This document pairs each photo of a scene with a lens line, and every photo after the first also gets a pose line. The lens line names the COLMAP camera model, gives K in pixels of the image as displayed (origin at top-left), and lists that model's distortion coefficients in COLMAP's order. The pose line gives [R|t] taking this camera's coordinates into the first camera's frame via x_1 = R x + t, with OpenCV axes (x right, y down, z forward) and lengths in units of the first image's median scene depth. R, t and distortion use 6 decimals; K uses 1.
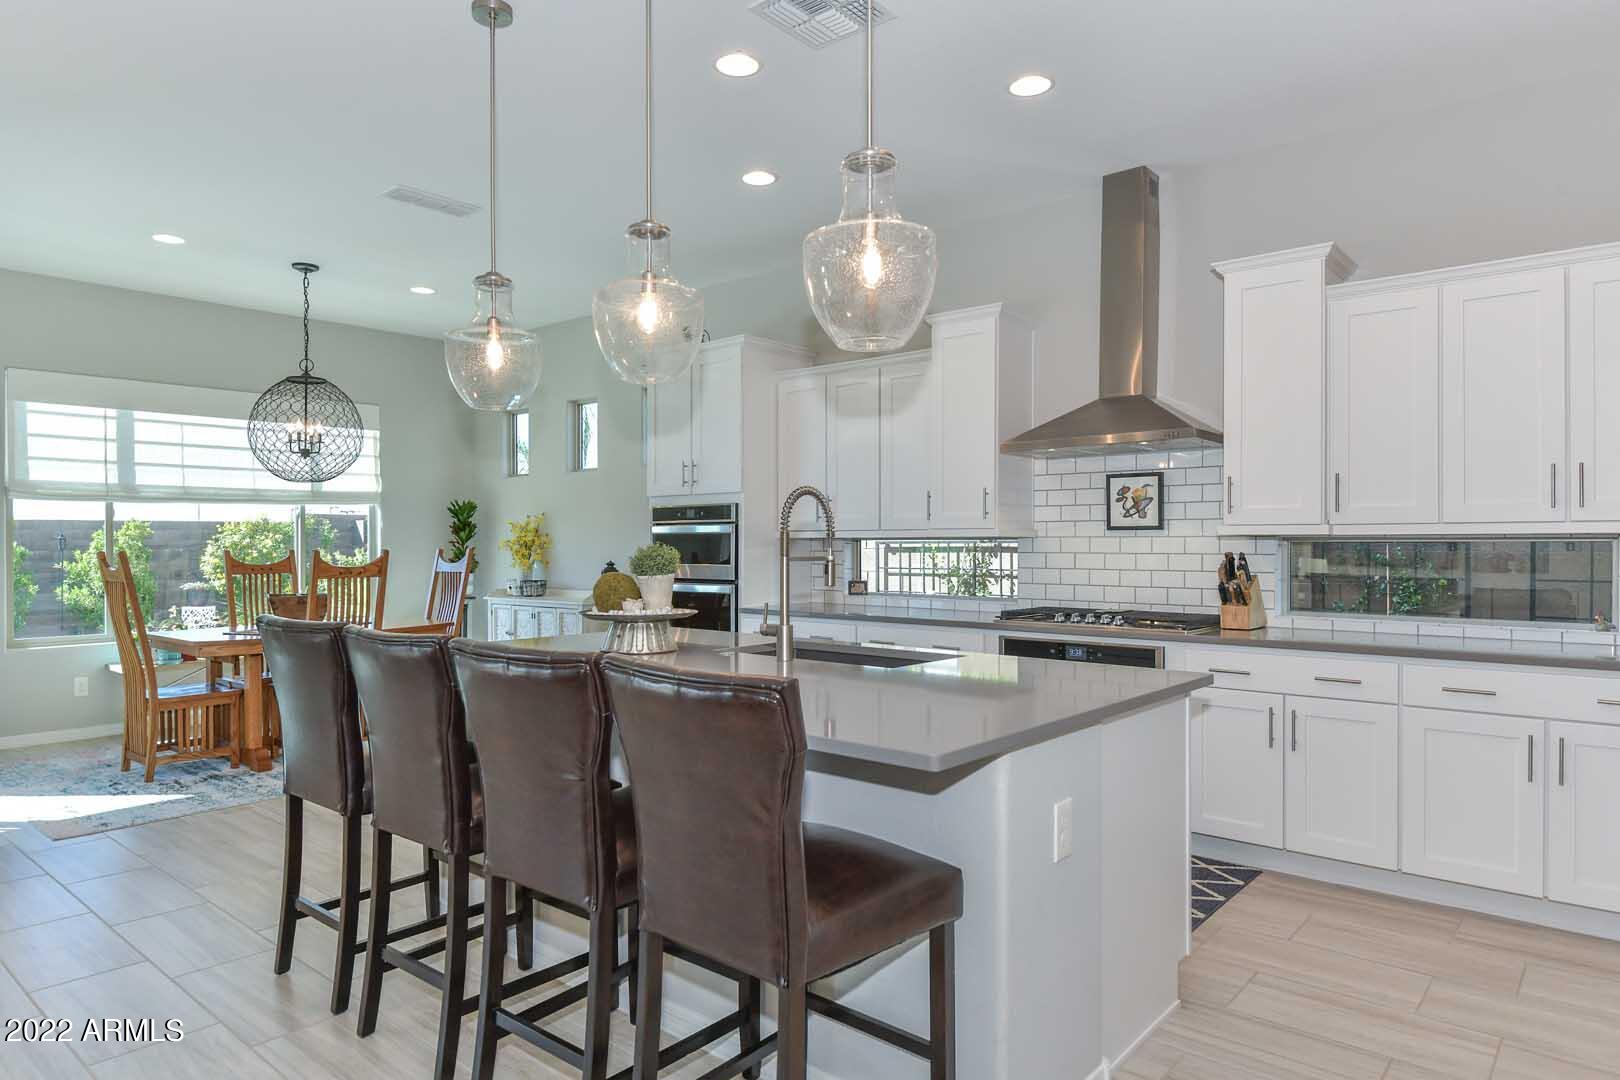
lens RADIAL K [[977.8, 0, 810.6], [0, 977.8, 545.2], [0, 0, 1]] dist [-0.004175, -0.002370]
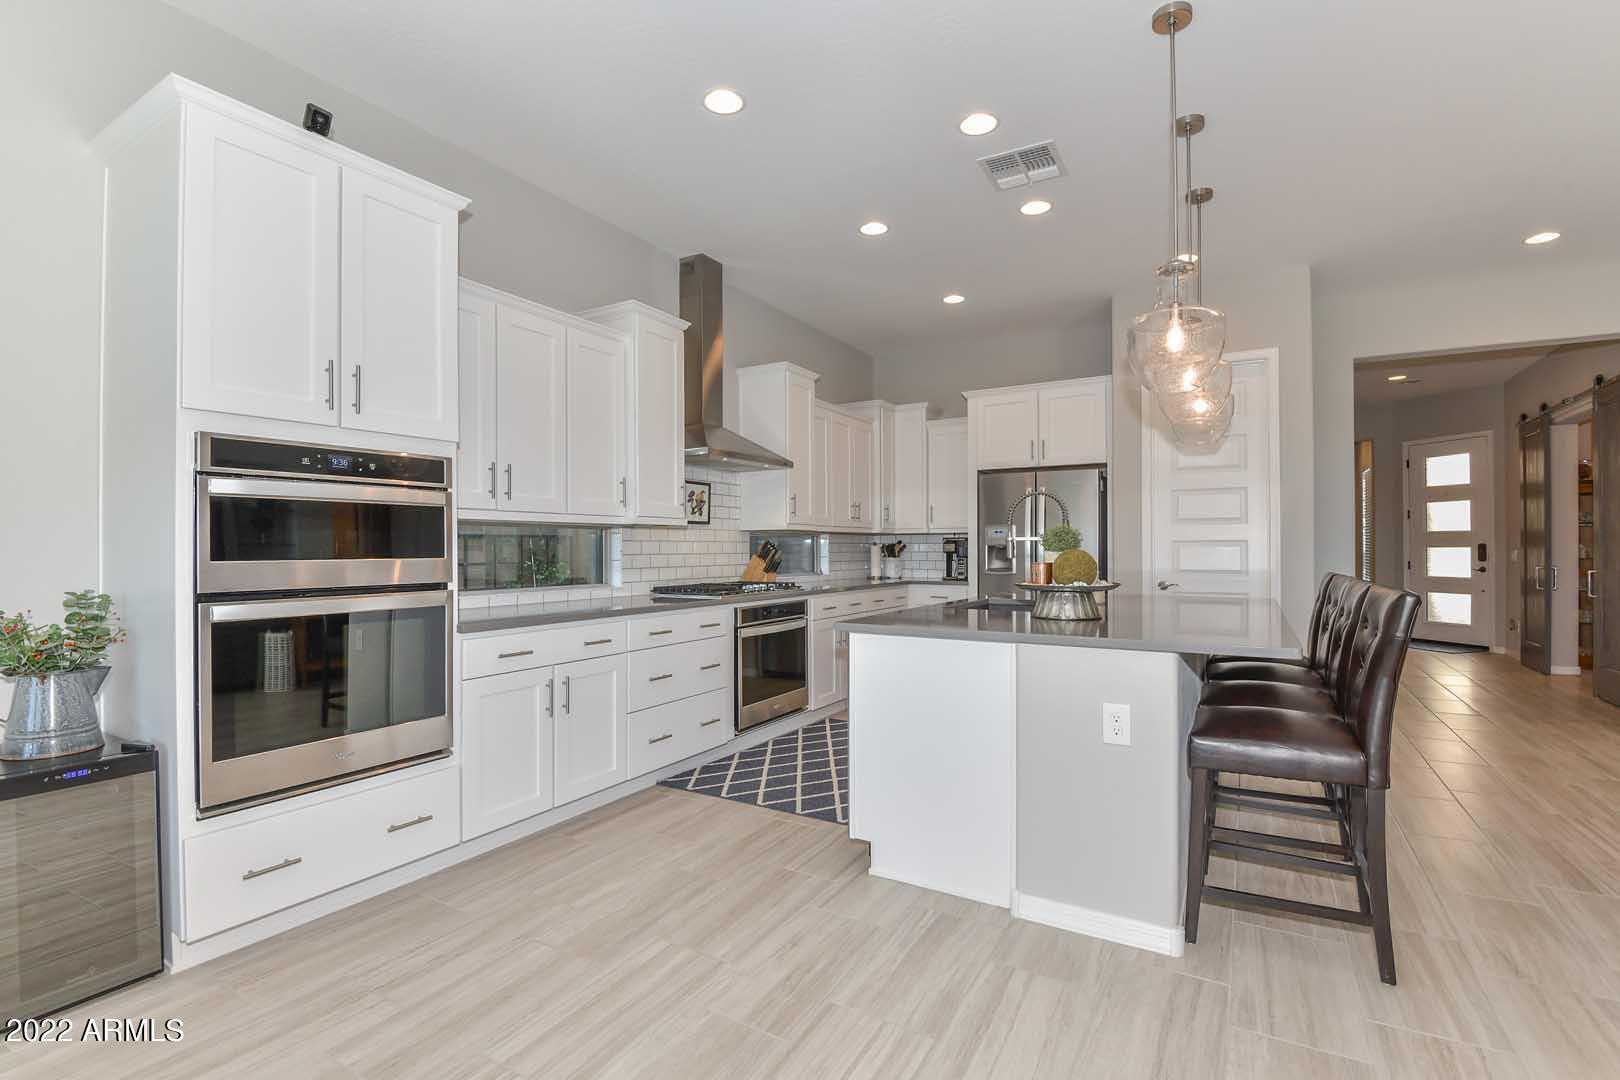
lens RADIAL K [[748.9, 0, 798.8], [0, 748.9, 541.7], [0, 0, 1]] dist [-0.022587, -0.003515]
pose [[-0.164883, 0.009070, 0.986271, -0.506337], [0.003008, 0.999958, -0.008693, 0.013006], [-0.986309, 0.001533, -0.164903, 0.743330]]
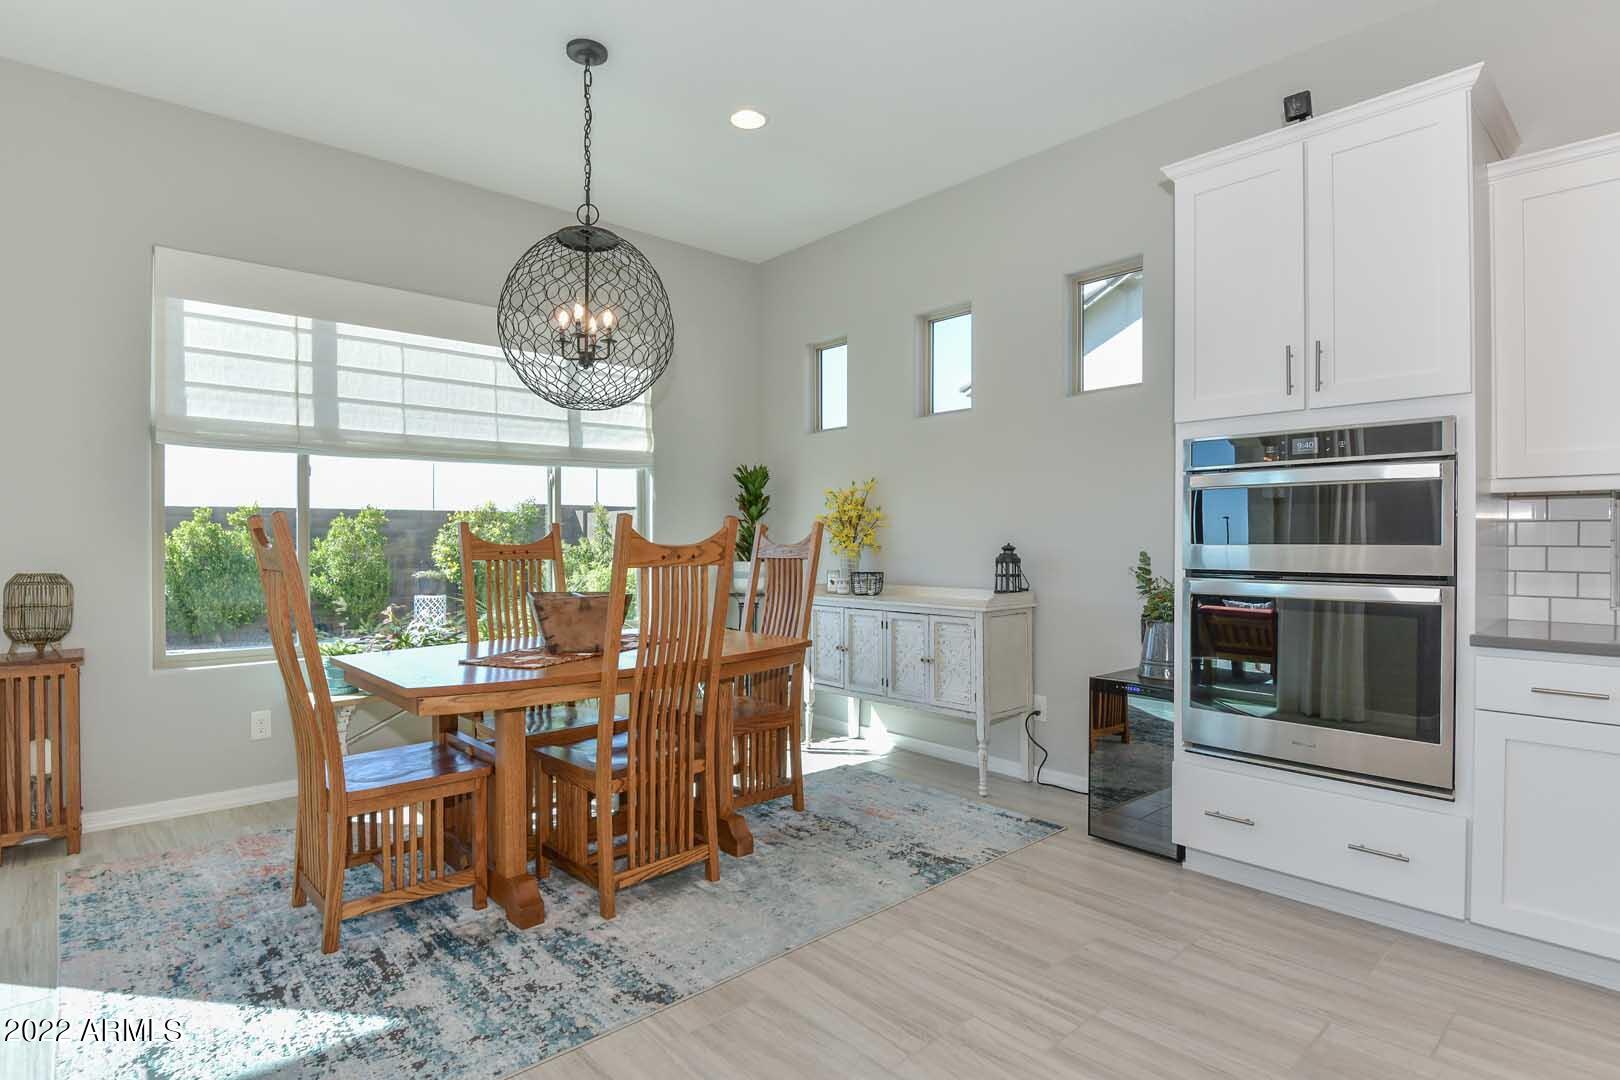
lens RADIAL K [[826.5, 0, 816.1], [0, 826.5, 543.6], [0, 0, 1]] dist [-0.011016, -0.004574]
pose [[0.992082, 0.002557, -0.125563, -0.295251], [-0.002279, 0.999995, 0.002360, 0.016860], [0.125569, -0.002055, 0.992083, 0.483571]]
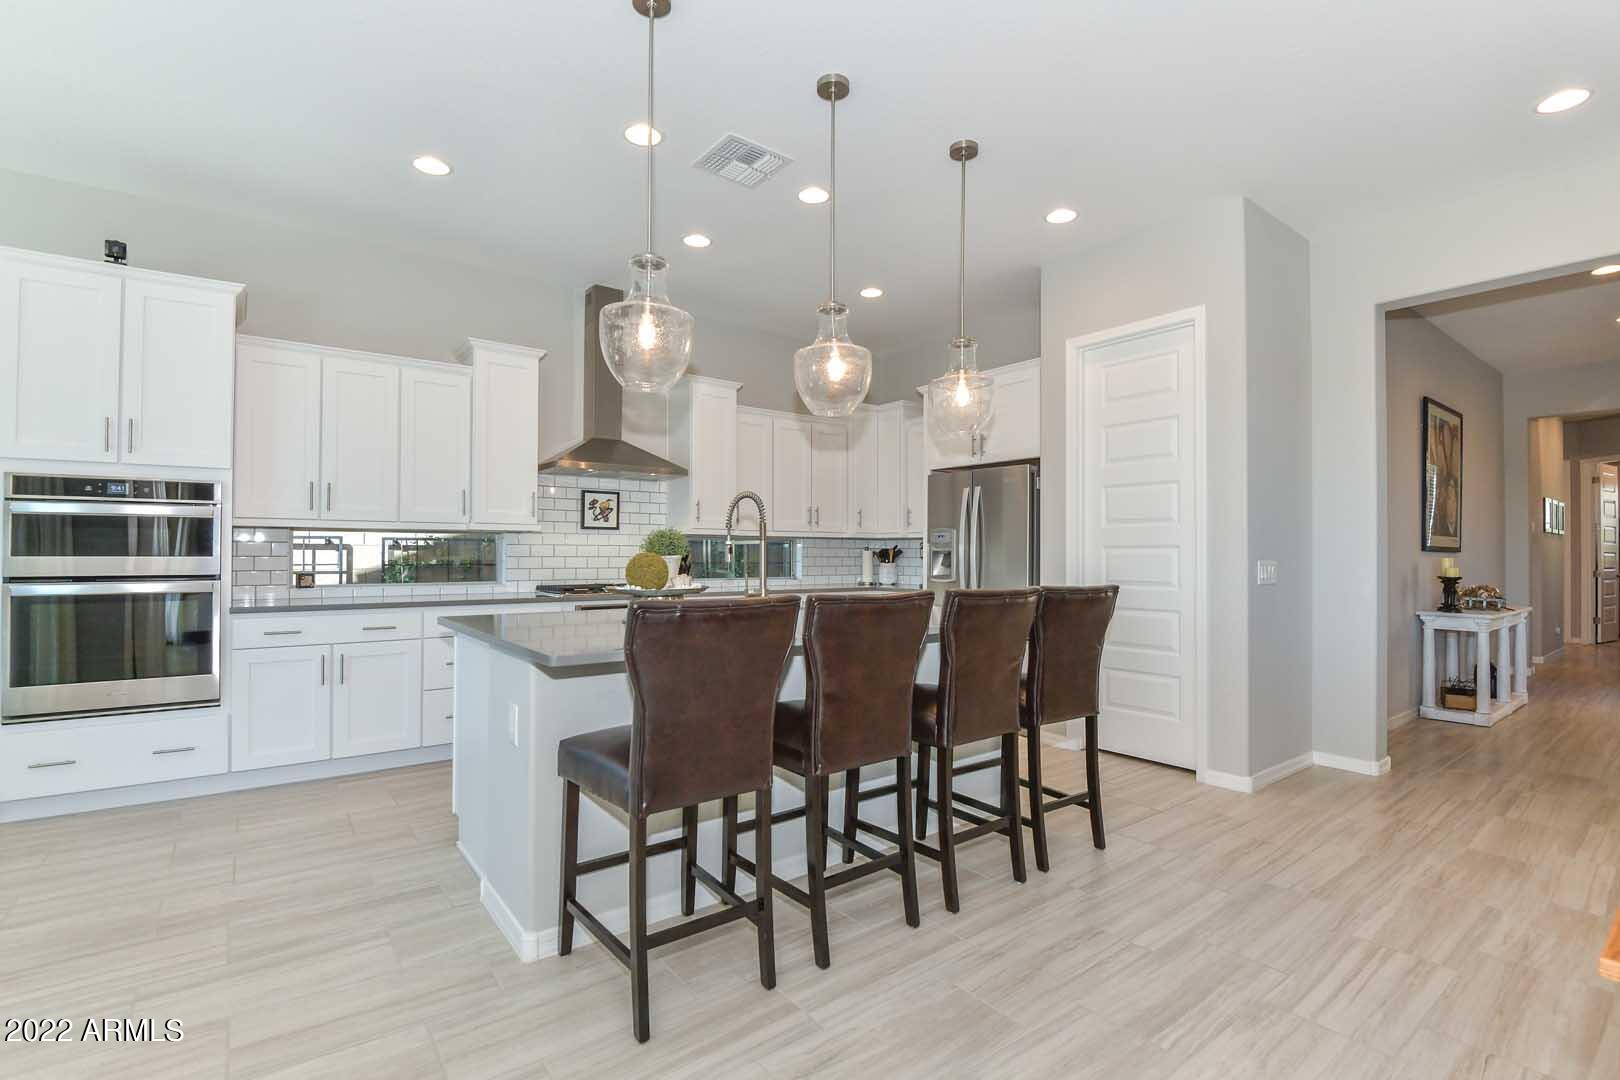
lens RADIAL K [[748.9, 0, 804.9], [0, 748.9, 541.5], [0, 0, 1]] dist [-0.022587, -0.003515]
pose [[0.219314, 0.016762, 0.975510, -0.503505], [-0.003237, 0.999859, -0.016453, 0.014299], [-0.975649, 0.000450, 0.219338, 0.326924]]
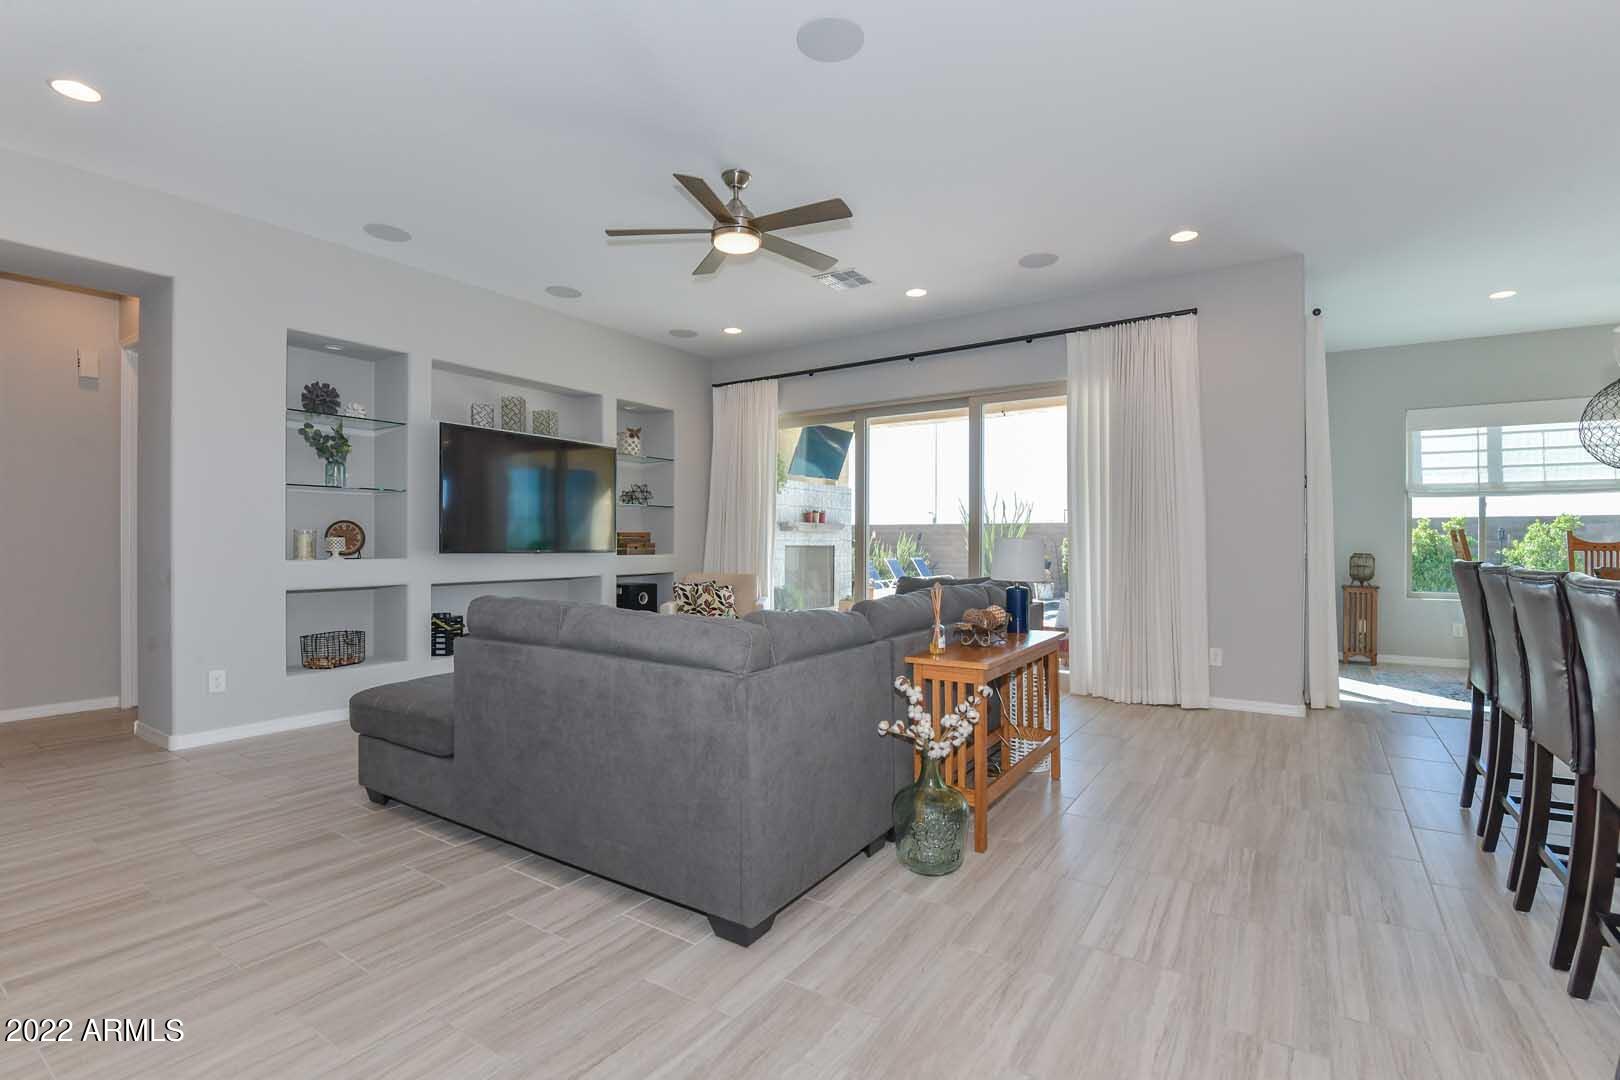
lens RADIAL K [[748.9, 0, 800.1], [0, 748.9, 539.9], [0, 0, 1]] dist [-0.022587, -0.003515]
pose [[0.104354, 0.001851, -0.994539, 0.196426], [-0.006190, 0.999980, 0.001212, 0.020853], [0.994521, 0.006029, 0.104363, -0.046066]]
